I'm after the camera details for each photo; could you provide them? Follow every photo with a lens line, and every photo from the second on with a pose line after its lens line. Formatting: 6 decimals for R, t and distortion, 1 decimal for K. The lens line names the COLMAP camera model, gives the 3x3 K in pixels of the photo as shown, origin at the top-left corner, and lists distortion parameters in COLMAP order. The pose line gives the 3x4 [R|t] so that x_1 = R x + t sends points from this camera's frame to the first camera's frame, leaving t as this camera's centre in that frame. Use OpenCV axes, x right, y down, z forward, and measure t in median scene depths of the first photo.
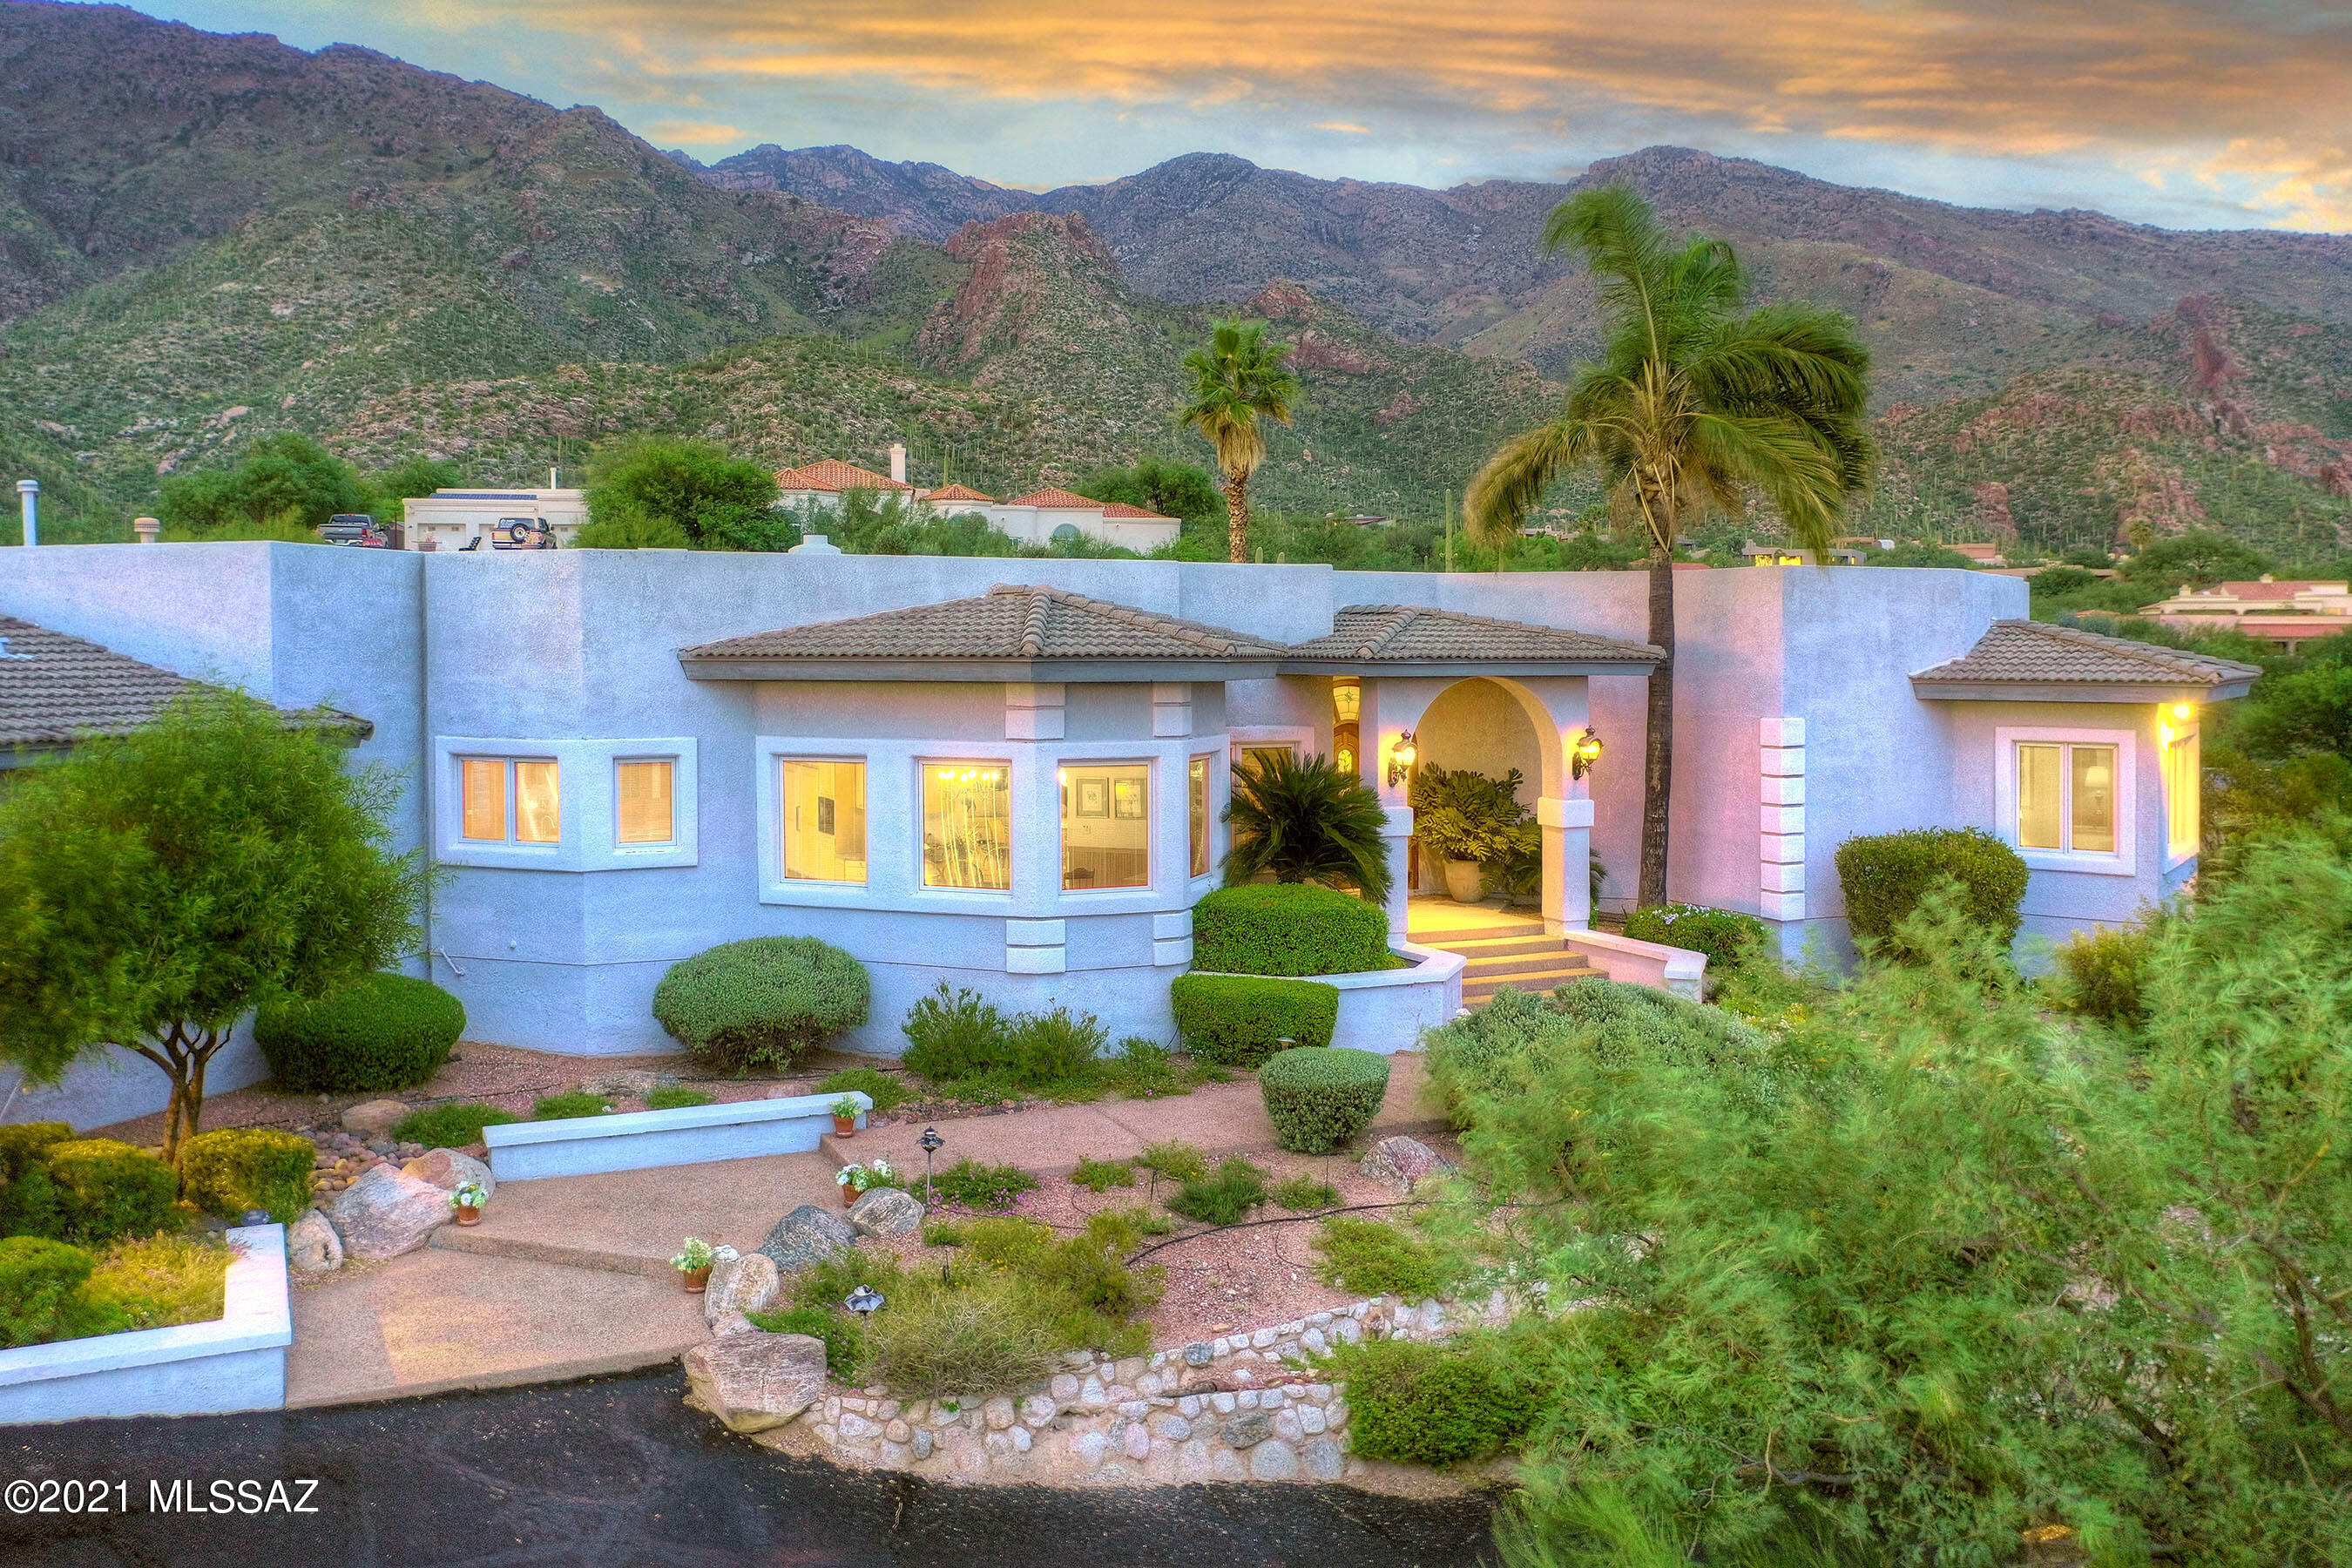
lens RADIAL K [[1382.1, 0, 1158.7], [0, 1382.1, 670.1], [0, 0, 1]] dist [0.007107, -0.001955]
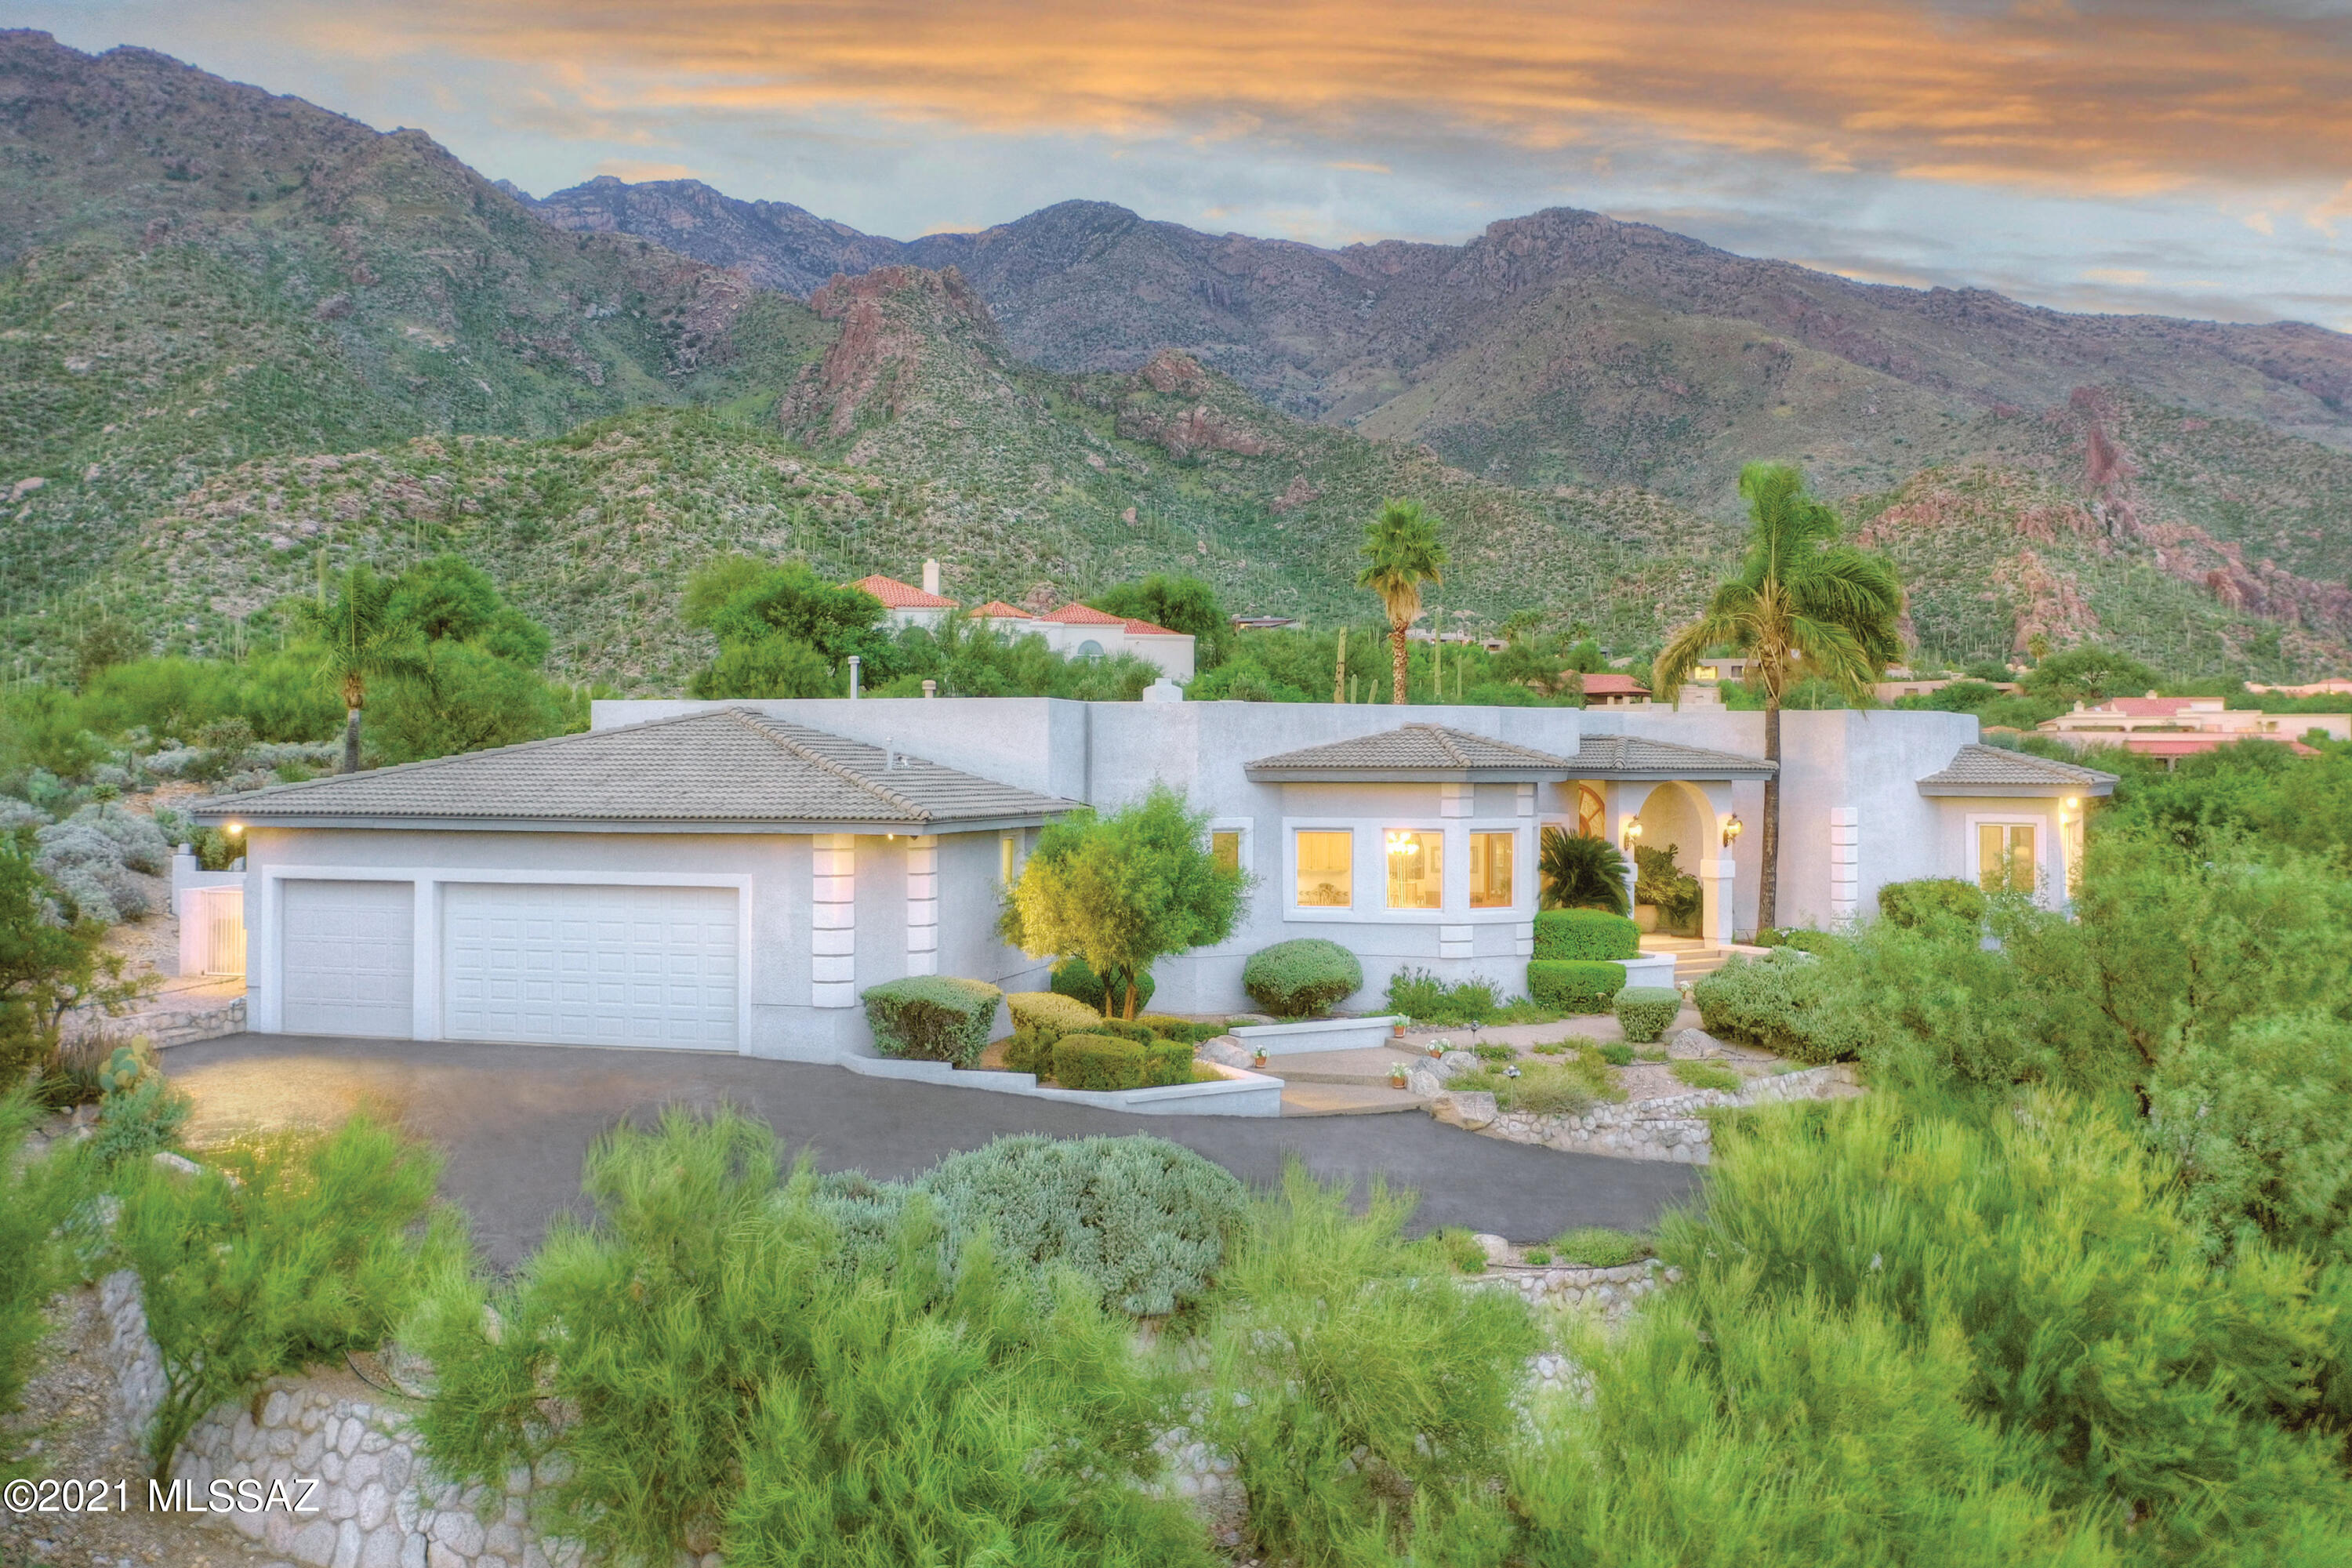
lens RADIAL K [[1893.8, 0, 1176.2], [0, 1893.8, 784.1], [0, 0, 1]] dist [0.004473, 0.007663]
pose [[0.981706, -0.001257, 0.190400, -0.179855], [0.002340, 0.999982, -0.005461, 0.004695], [-0.190390, 0.005806, 0.981691, -0.246442]]
